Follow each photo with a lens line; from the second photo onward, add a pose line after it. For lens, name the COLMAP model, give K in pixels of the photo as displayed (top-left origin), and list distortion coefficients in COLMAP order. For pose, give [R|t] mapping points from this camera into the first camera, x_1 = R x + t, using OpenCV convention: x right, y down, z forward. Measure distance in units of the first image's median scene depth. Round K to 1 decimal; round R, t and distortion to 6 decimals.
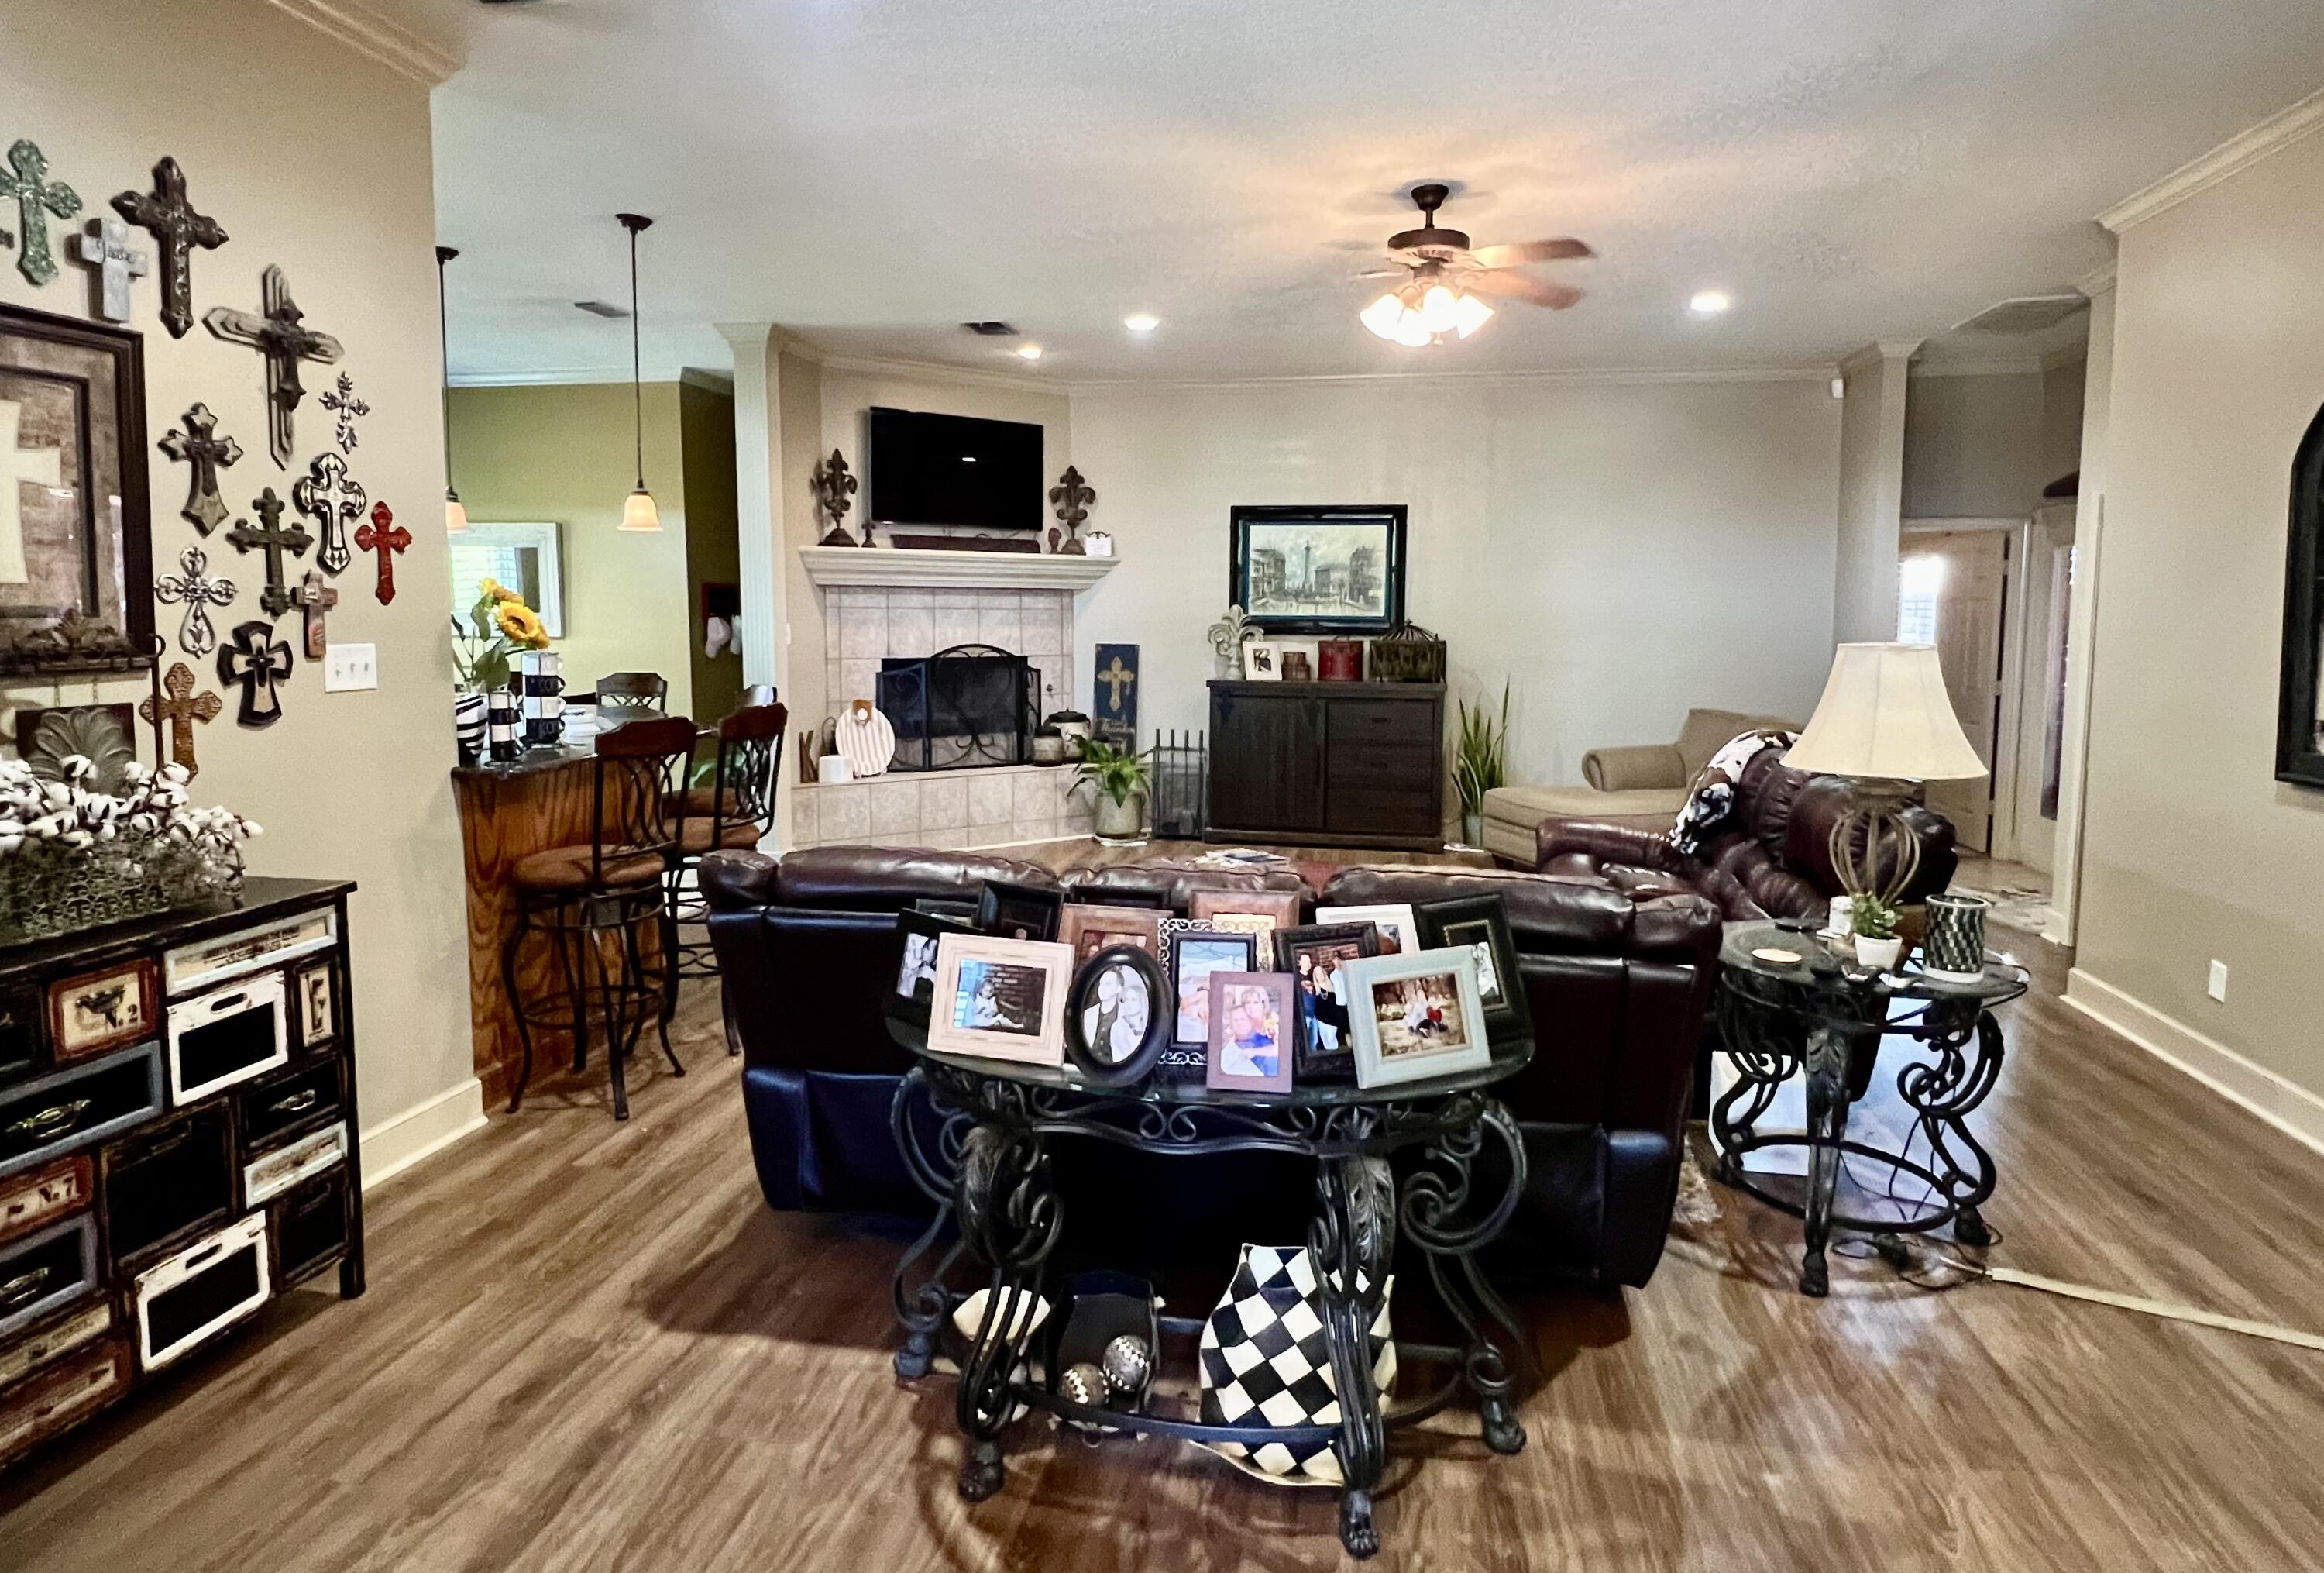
lens RADIAL K [[1301.7, 0, 1167.3], [0, 1301.7, 716.2], [0, 0, 1]] dist [-0.008103, -0.000923]
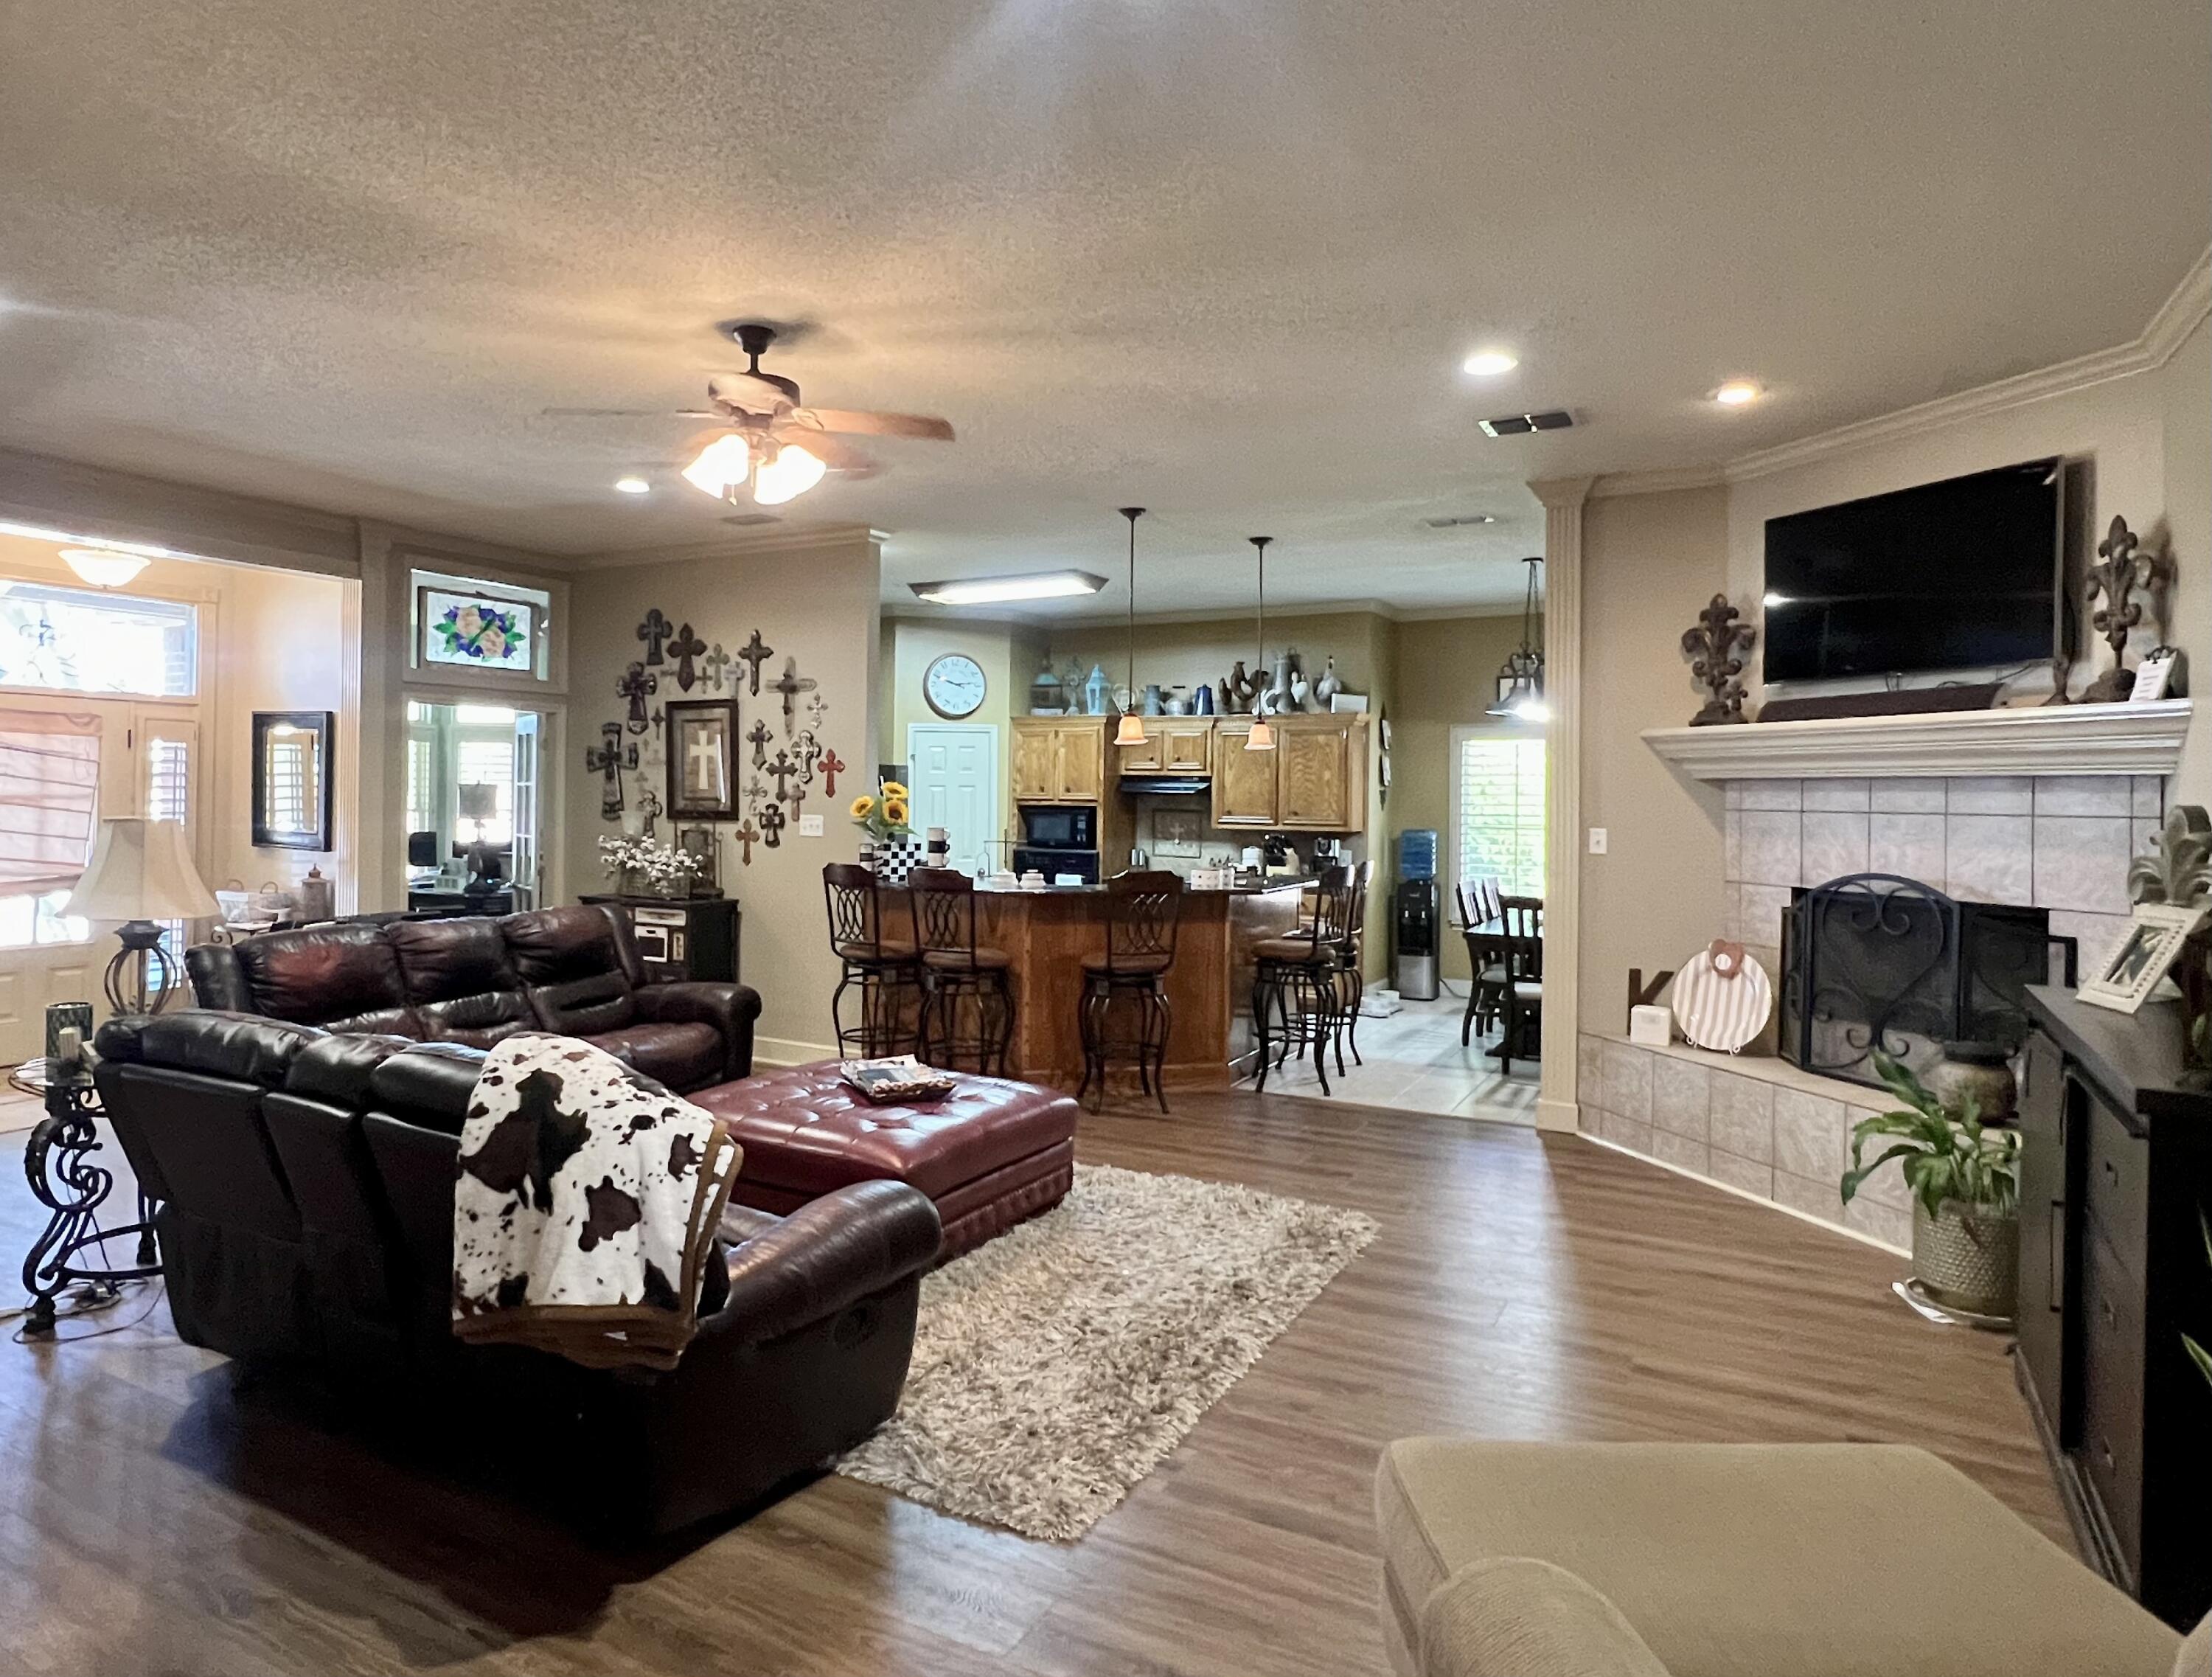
lens RADIAL K [[1347.2, 0, 987.9], [0, 1347.2, 773.5], [0, 0, 1]] dist [0.011233, 0.000865]
pose [[-0.358552, -0.024909, -0.933177, 1.470607], [-0.090371, 0.995875, 0.008140, -0.180910], [0.929125, 0.087251, -0.359324, 2.207705]]
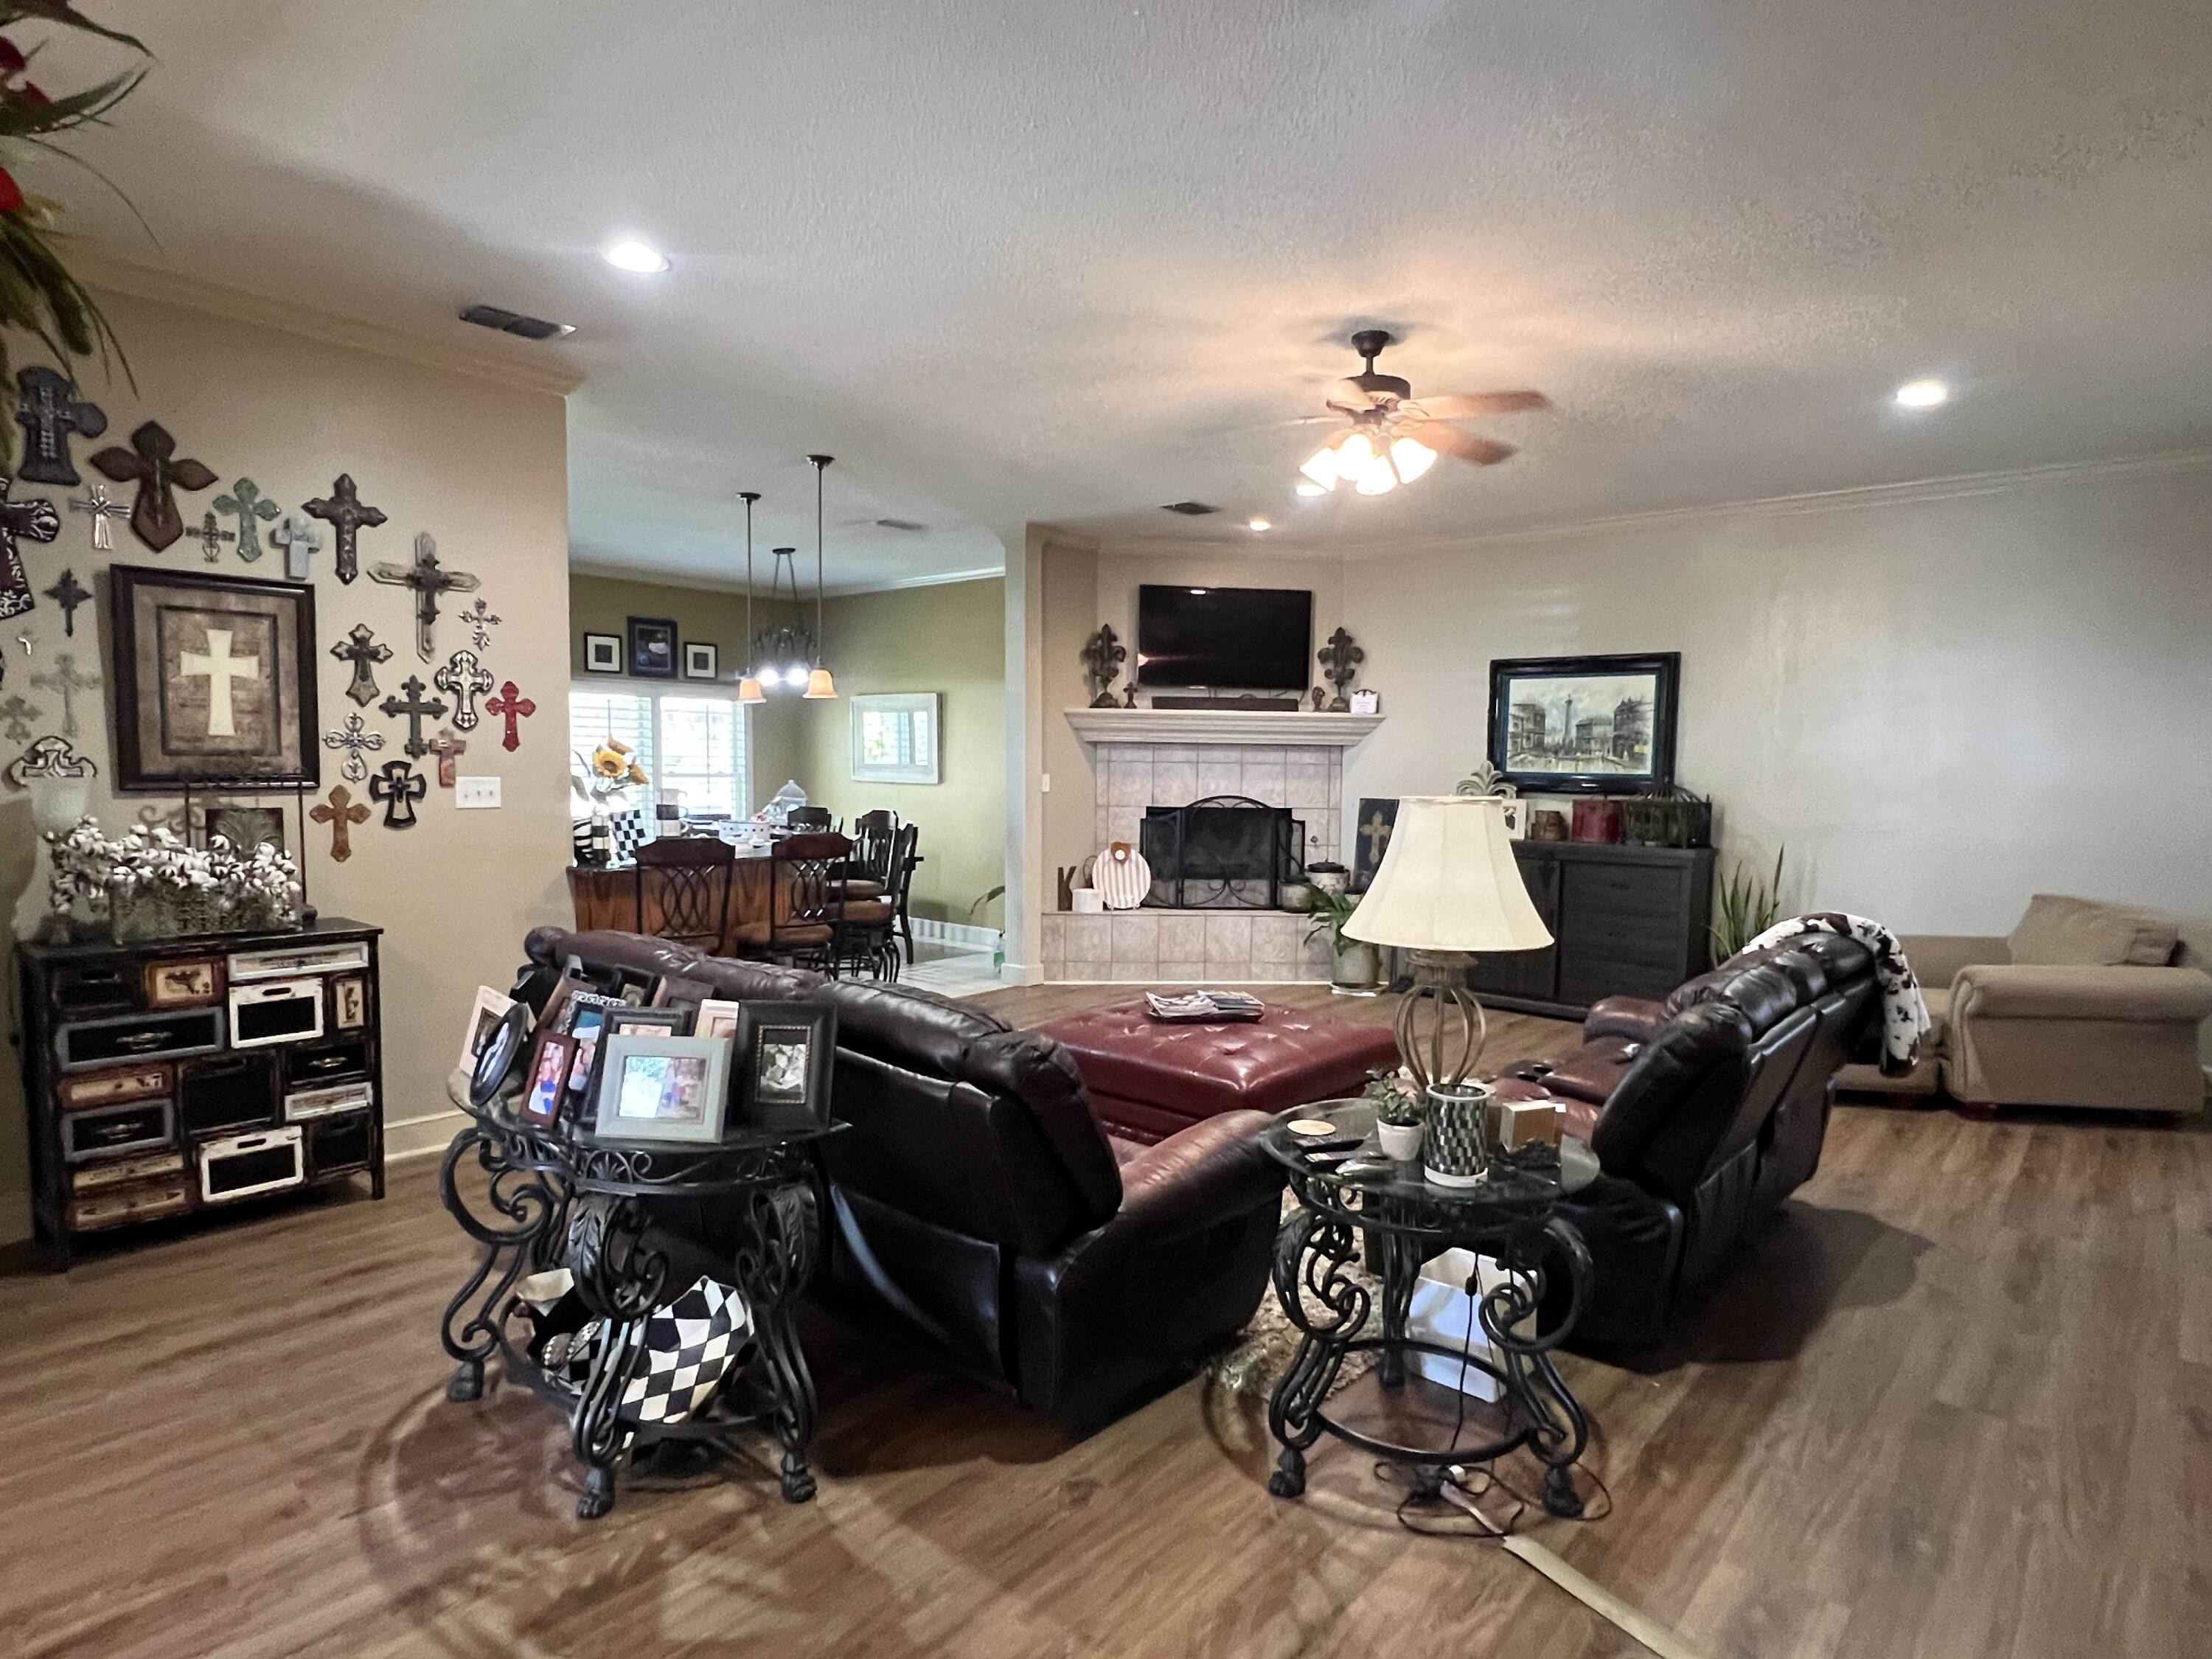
lens RADIAL K [[1237.8, 0, 1103.3], [0, 1237.8, 844.9], [0, 0, 1]] dist [-0.004873, -0.003822]
pose [[0.858938, 0.040278, -0.510494, 0.763273], [-0.050784, 0.998688, -0.006651, -0.004839], [0.509556, 0.031638, 0.859856, 0.150693]]
